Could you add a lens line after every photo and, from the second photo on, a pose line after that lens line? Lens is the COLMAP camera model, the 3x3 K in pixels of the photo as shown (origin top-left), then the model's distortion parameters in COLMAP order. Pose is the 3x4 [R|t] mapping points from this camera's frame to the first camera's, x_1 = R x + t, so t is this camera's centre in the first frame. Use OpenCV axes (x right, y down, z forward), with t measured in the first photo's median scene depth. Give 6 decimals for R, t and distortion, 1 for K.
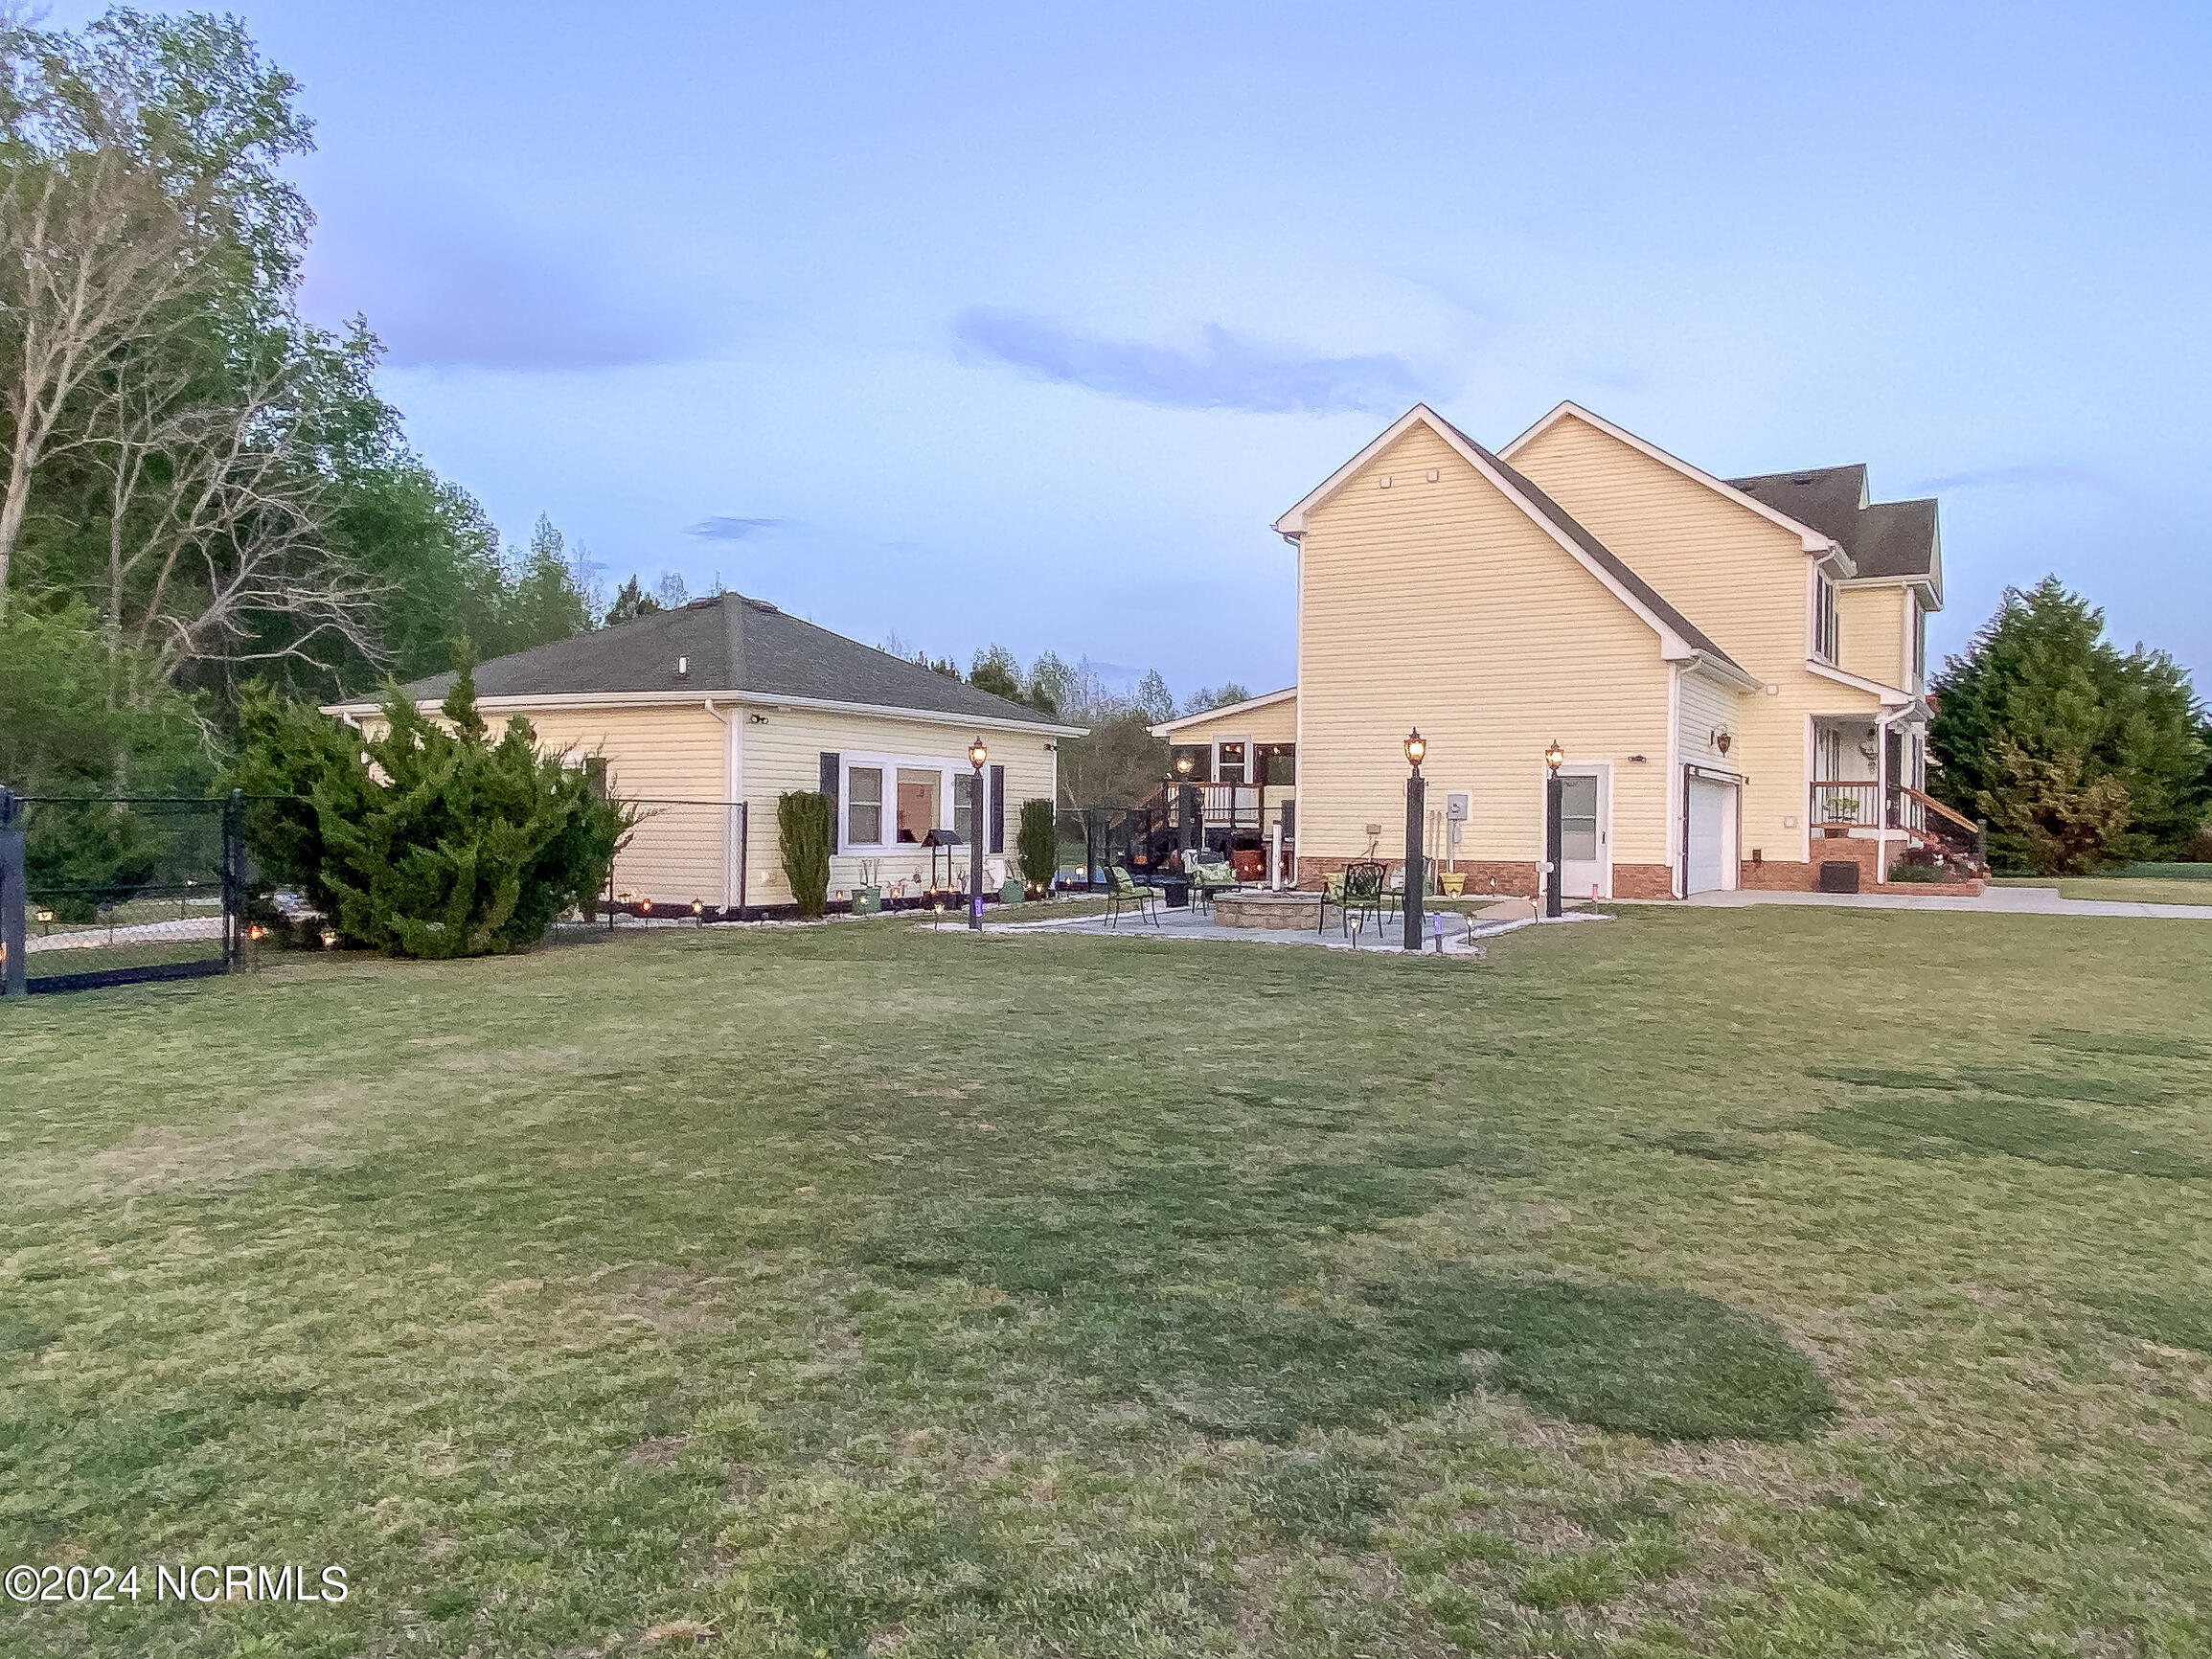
lens RADIAL K [[1515.8, 0, 1089.8], [0, 1515.8, 801.5], [0, 0, 1]] dist [0.055337, -0.001335]
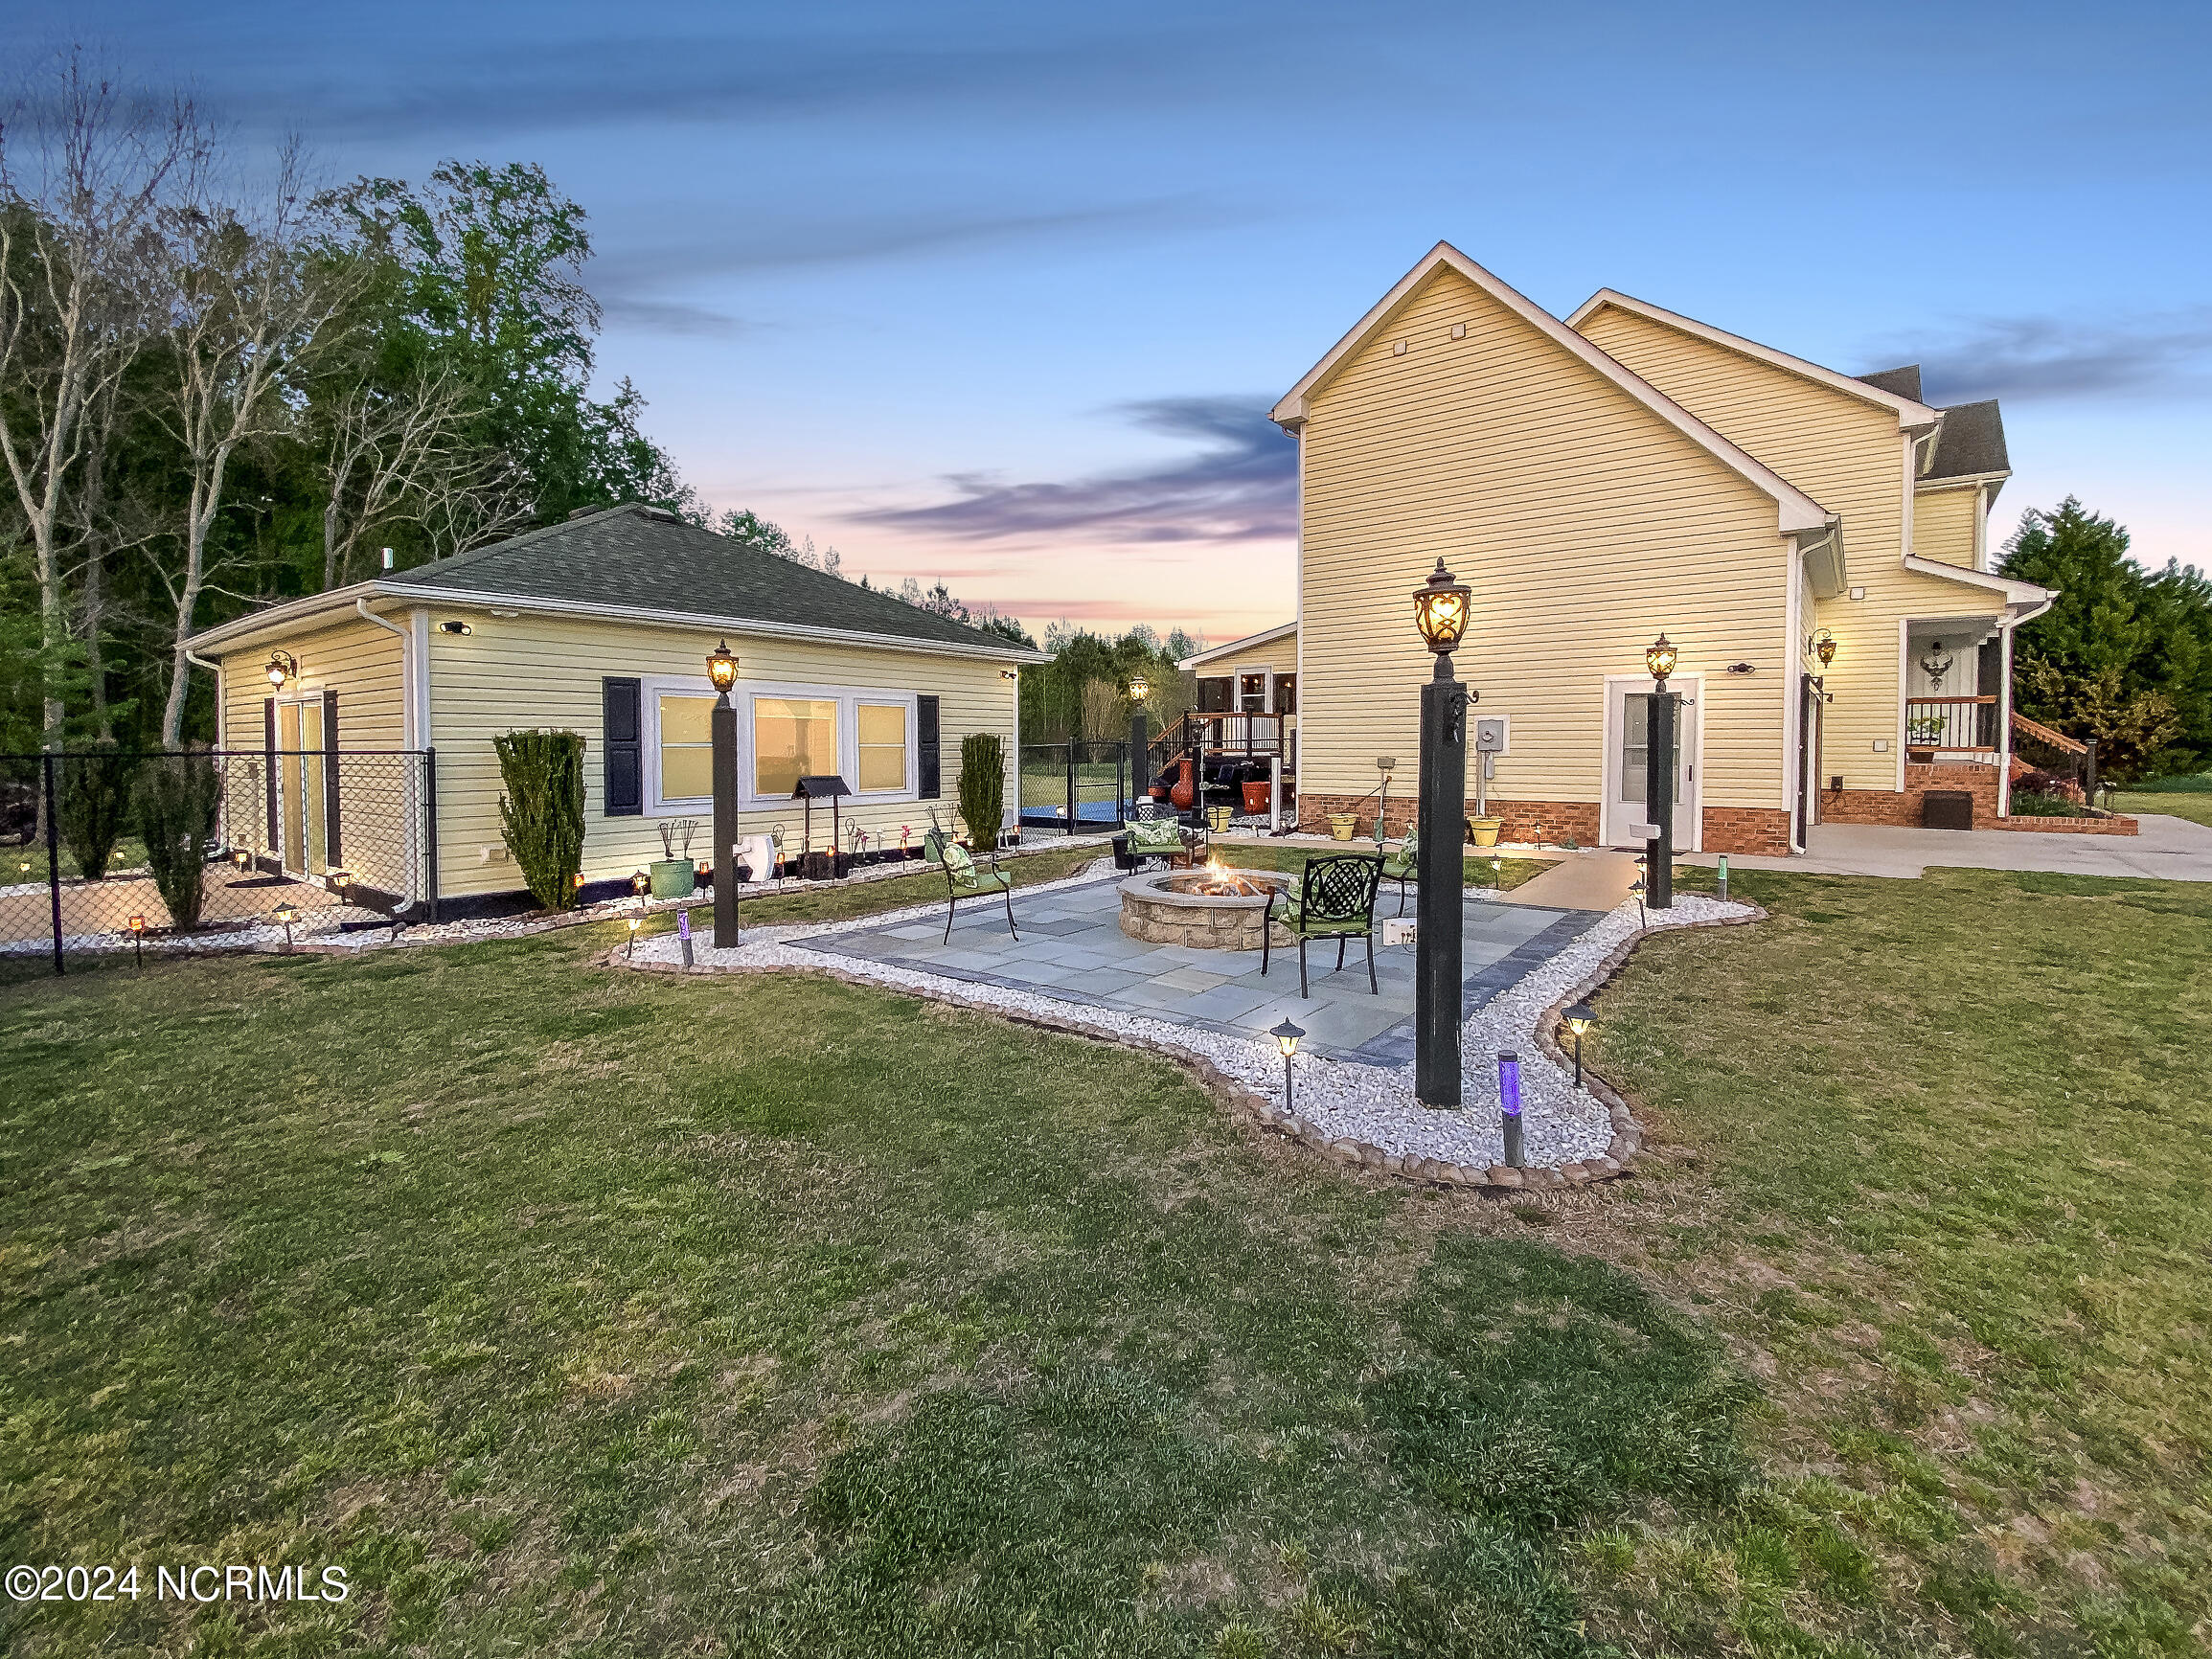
lens RADIAL K [[959.5, 0, 1115.6], [0, 959.5, 775.7], [0, 0, 1]] dist [0.014954, -0.000440]
pose [[0.994038, -0.009973, -0.108576, 0.087562], [0.015202, 0.998759, 0.047431, -0.002310], [0.107968, -0.048799, 0.992956, 0.414727]]
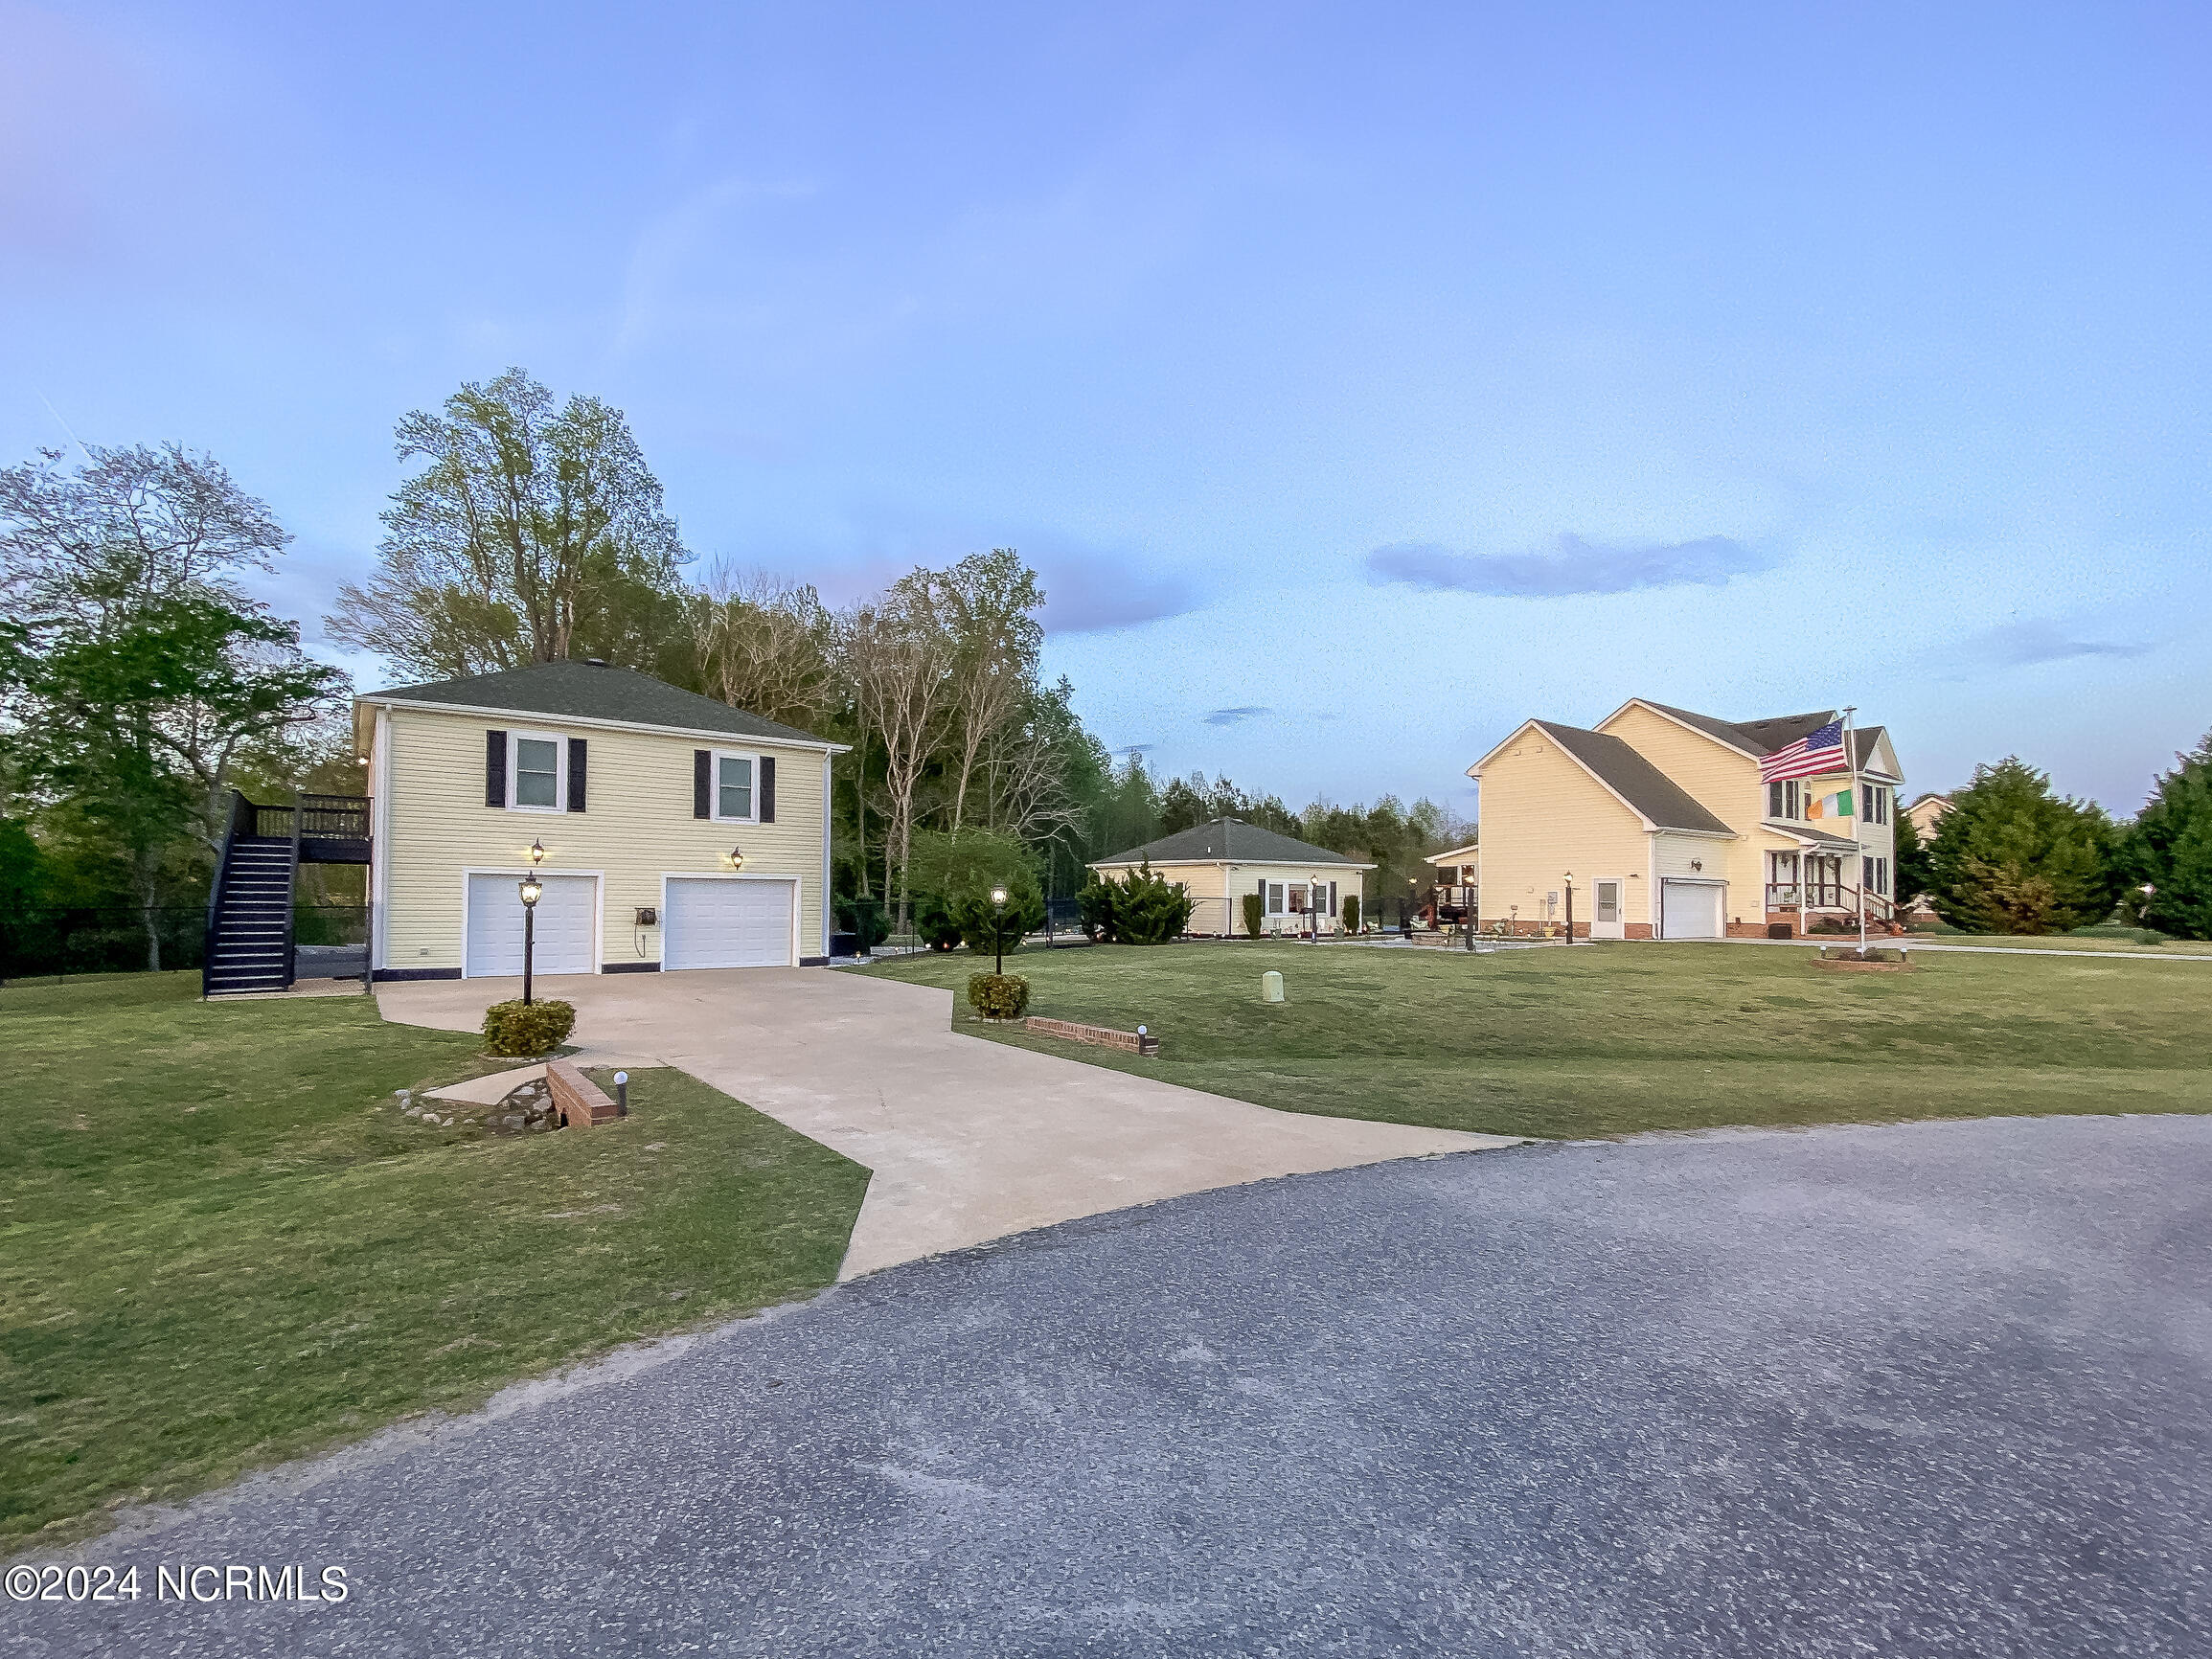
lens RADIAL K [[922.7, 0, 1023.5], [0, 922.7, 902.0], [0, 0, 1]] dist [0.001039, -0.015977]
pose [[0.899689, -0.002594, -0.436524, 0.122274], [0.007905, 0.999915, 0.010351, -0.008872], [0.436460, -0.012764, 0.899633, -0.497145]]
